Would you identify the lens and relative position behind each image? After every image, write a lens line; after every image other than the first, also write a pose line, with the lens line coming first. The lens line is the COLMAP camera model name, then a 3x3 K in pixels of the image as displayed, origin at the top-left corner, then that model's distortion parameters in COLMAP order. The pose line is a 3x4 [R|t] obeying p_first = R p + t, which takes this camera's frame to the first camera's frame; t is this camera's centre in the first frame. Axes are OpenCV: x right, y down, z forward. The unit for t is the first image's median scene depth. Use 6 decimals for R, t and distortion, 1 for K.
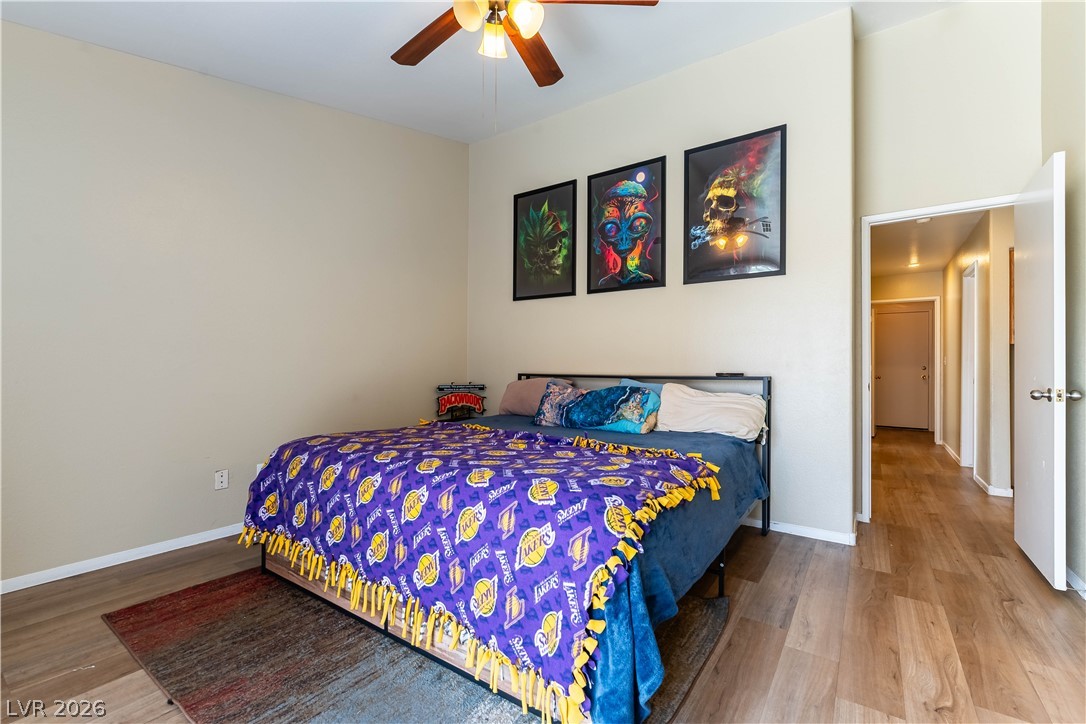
lens RADIAL K [[470.5, 0, 548.5], [0, 470.5, 365.2], [0, 0, 1]] dist [0.002428, -0.000455]
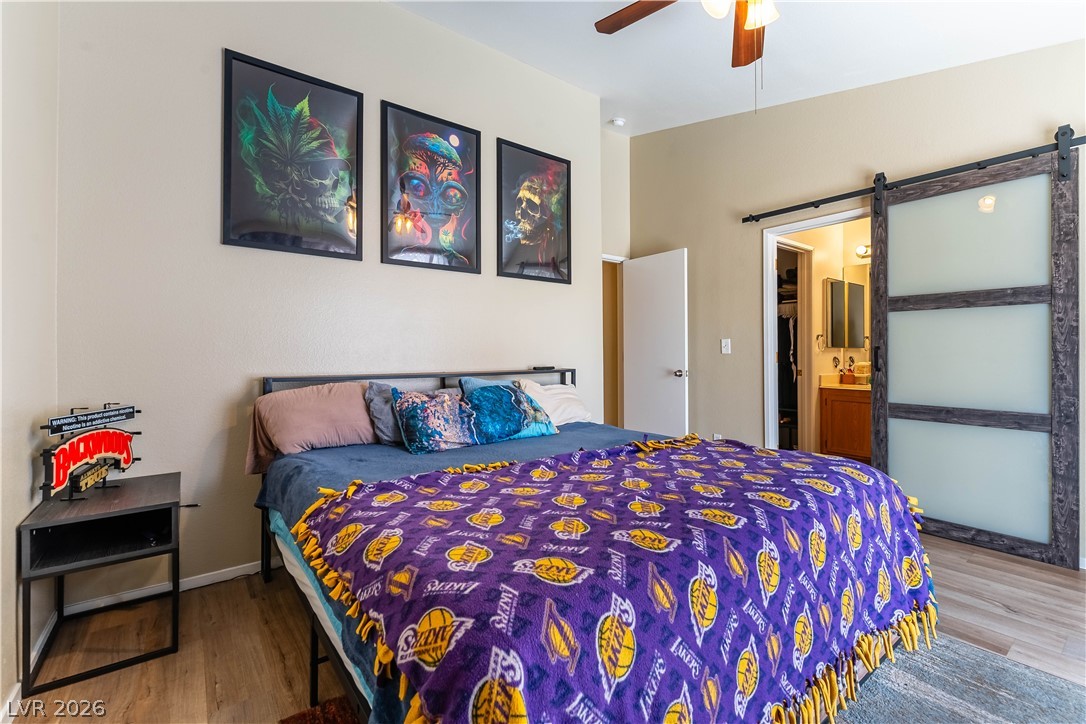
lens RADIAL K [[470.5, 0, 547.7], [0, 470.5, 353.6], [0, 0, 1]] dist [0.002428, -0.000455]
pose [[0.305337, -0.003057, 0.952239, -0.582381], [0.001216, 0.999995, 0.002821, -0.015170], [-0.952244, 0.000296, 0.305340, 0.592160]]
